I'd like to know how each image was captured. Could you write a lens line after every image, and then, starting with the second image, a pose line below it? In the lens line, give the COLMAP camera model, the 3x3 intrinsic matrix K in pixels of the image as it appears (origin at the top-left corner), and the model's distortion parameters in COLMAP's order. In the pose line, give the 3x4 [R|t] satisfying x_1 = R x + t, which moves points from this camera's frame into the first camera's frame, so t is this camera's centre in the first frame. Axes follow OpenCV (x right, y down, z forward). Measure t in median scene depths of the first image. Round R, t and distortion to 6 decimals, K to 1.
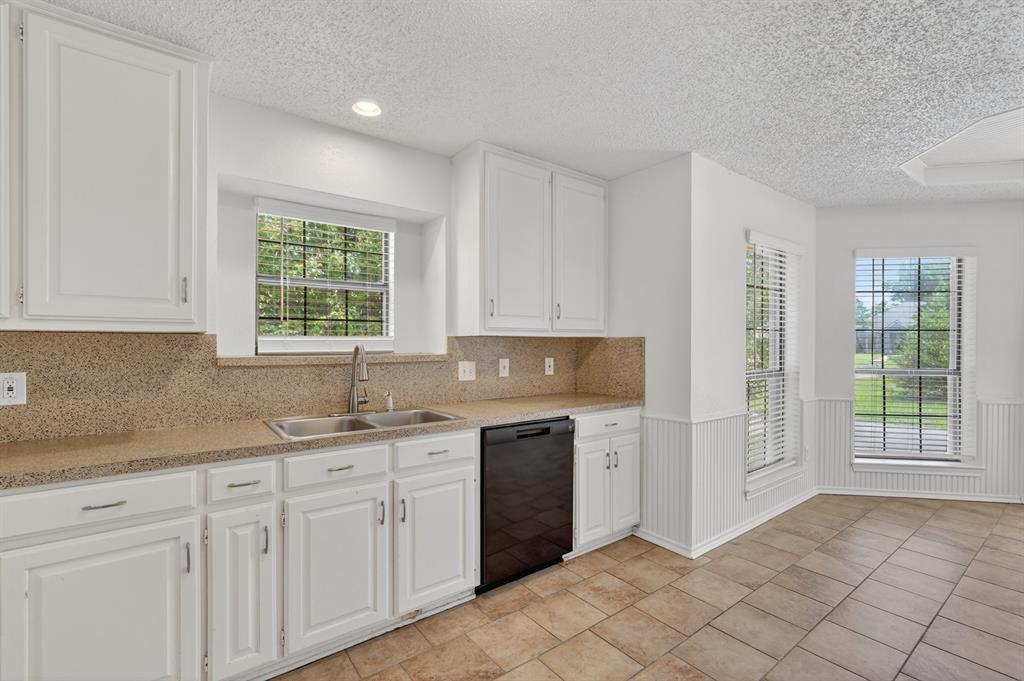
lens RADIAL K [[456.1, 0, 514.8], [0, 456.1, 340.9], [0, 0, 1]] dist [-0.007507, 0.003968]
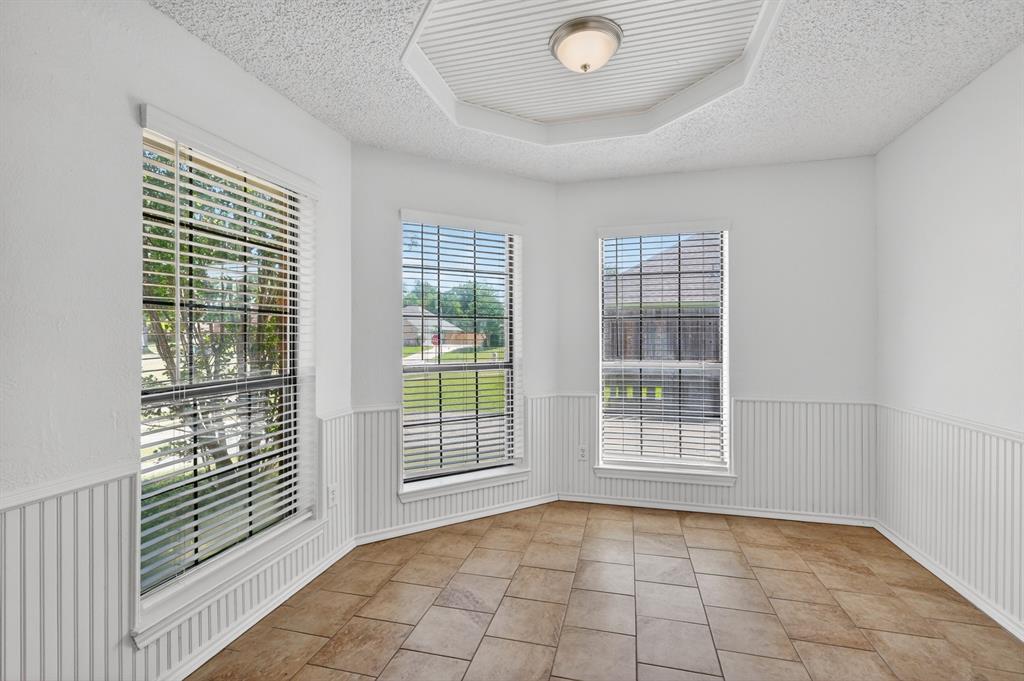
lens RADIAL K [[456.1, 0, 514.9], [0, 456.1, 337.5], [0, 0, 1]] dist [-0.007507, 0.003968]
pose [[0.784549, -0.008648, 0.620006, 0.522891], [0.007145, 0.999962, 0.004906, 0.012939], [-0.620025, 0.000581, 0.784582, 0.357298]]
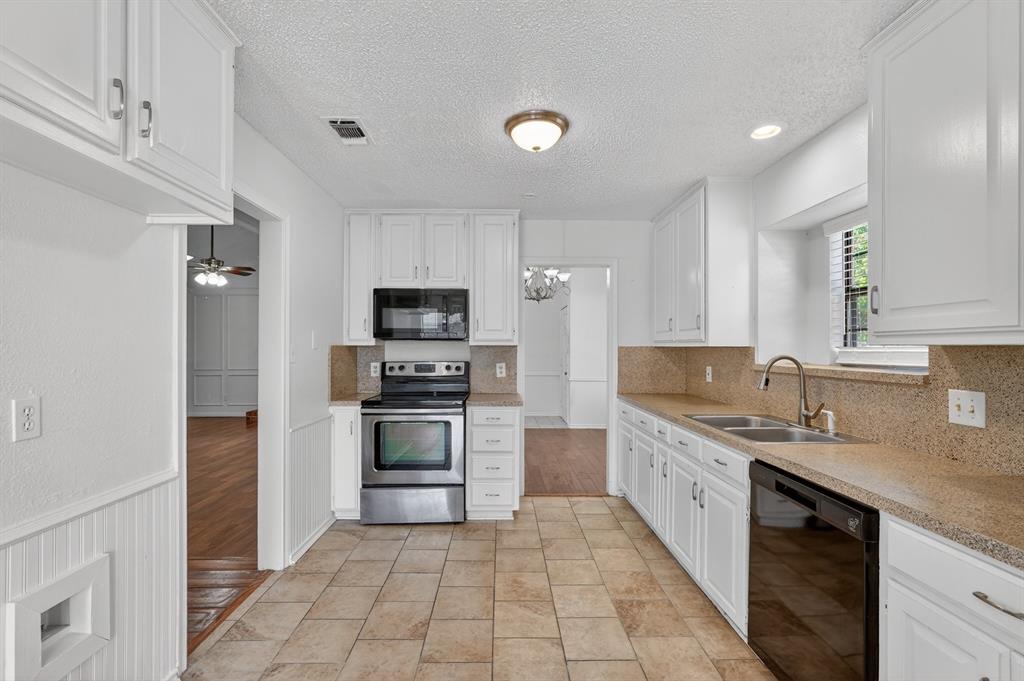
lens RADIAL K [[456.1, 0, 507.8], [0, 456.1, 346.1], [0, 0, 1]] dist [-0.007507, 0.003968]
pose [[-0.592024, -0.008418, -0.805876, 0.617645], [-0.000957, 0.999952, -0.009743, -0.003295], [0.805920, -0.004997, -0.592004, 0.803947]]
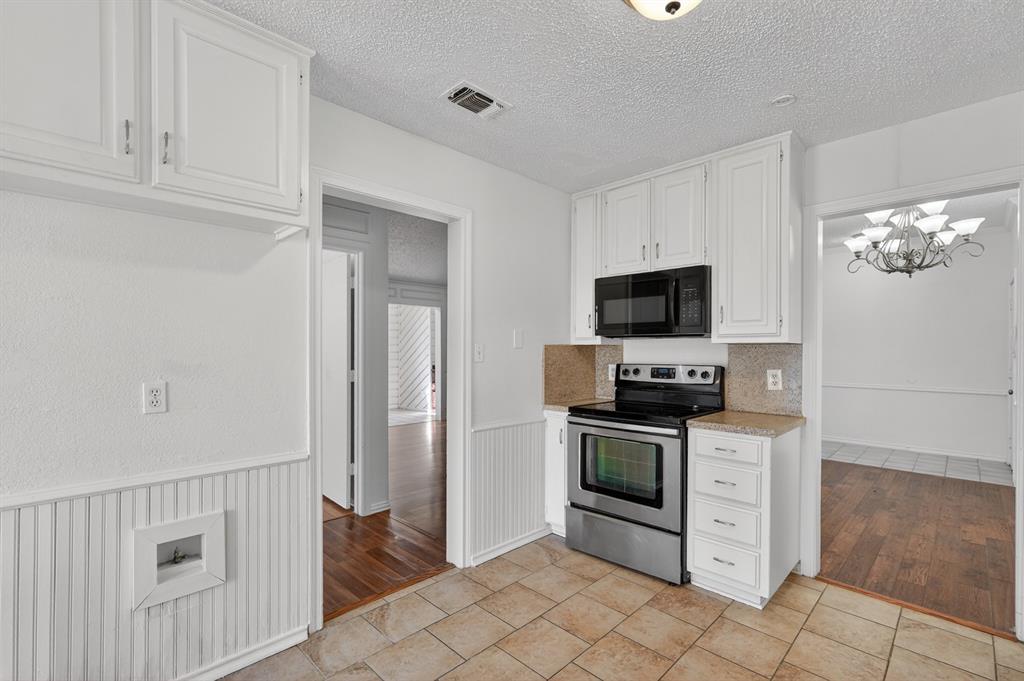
lens RADIAL K [[456.1, 0, 515.7], [0, 456.1, 350.7], [0, 0, 1]] dist [-0.007507, 0.003968]
pose [[-0.991002, -0.004478, -0.133771, 0.203570], [-0.004221, 0.999989, -0.002205, 0.000527], [0.133779, -0.001620, -0.991010, 0.818965]]
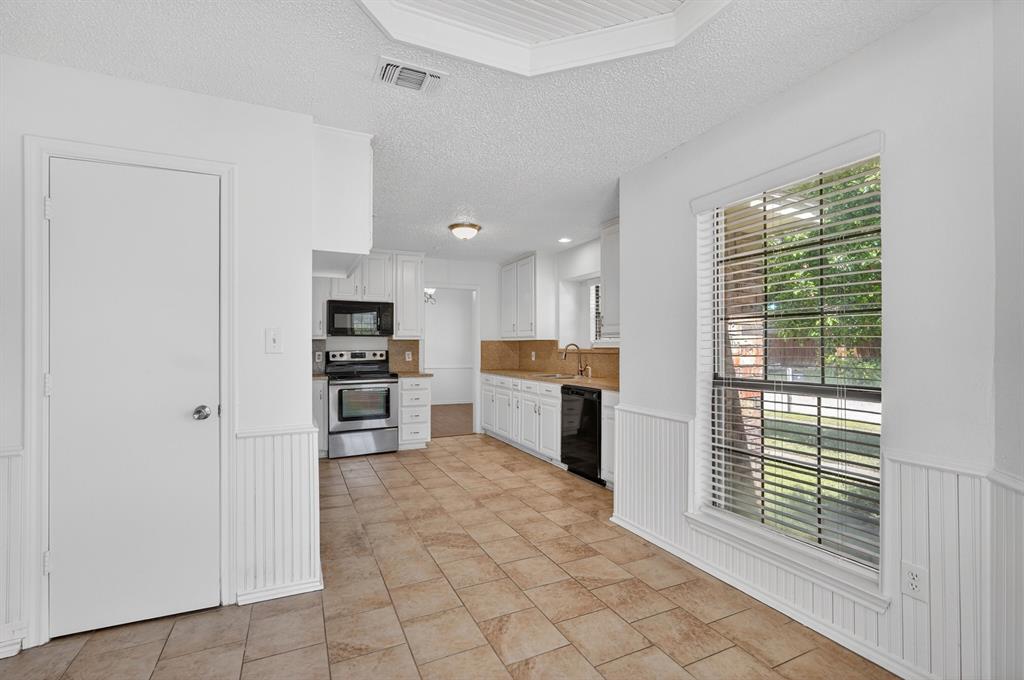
lens RADIAL K [[456.1, 0, 509.8], [0, 456.1, 344.6], [0, 0, 1]] dist [-0.007507, 0.003968]
pose [[-0.200786, -0.005922, -0.979617, 1.385294], [0.005160, 0.999961, -0.007103, 0.018435], [0.979621, -0.006480, -0.200748, 0.835996]]
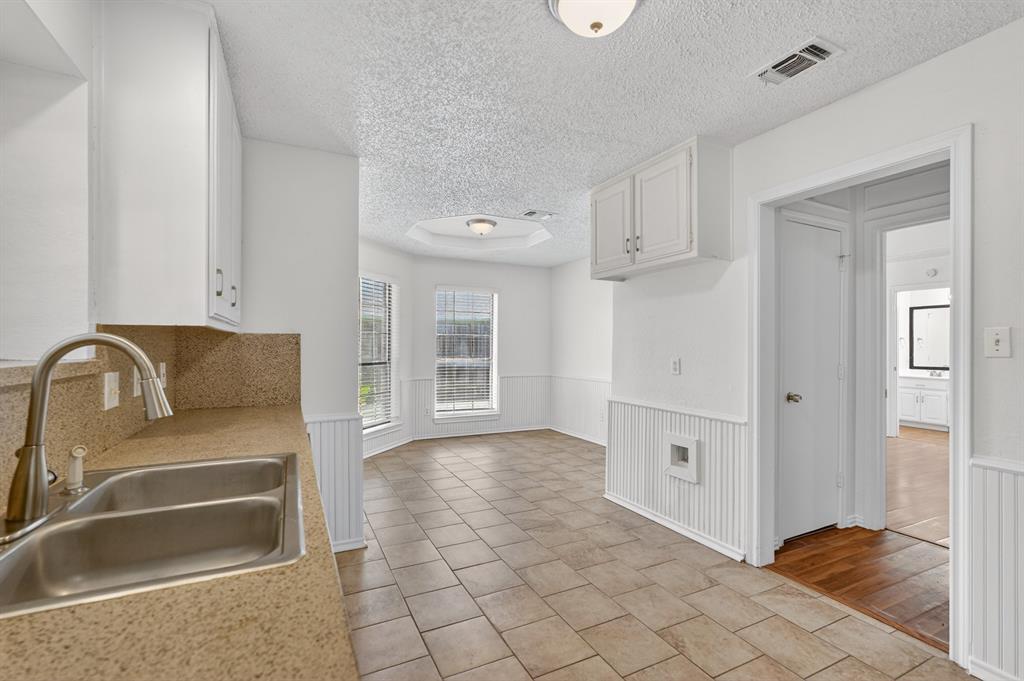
lens RADIAL K [[456.1, 0, 507.1], [0, 456.1, 340.8], [0, 0, 1]] dist [-0.007507, 0.003968]
pose [[0.196034, 0.006245, 0.980577, -0.491325], [-0.005496, 0.999971, -0.005270, 0.007272], [-0.980582, -0.004356, 0.196062, 0.405013]]
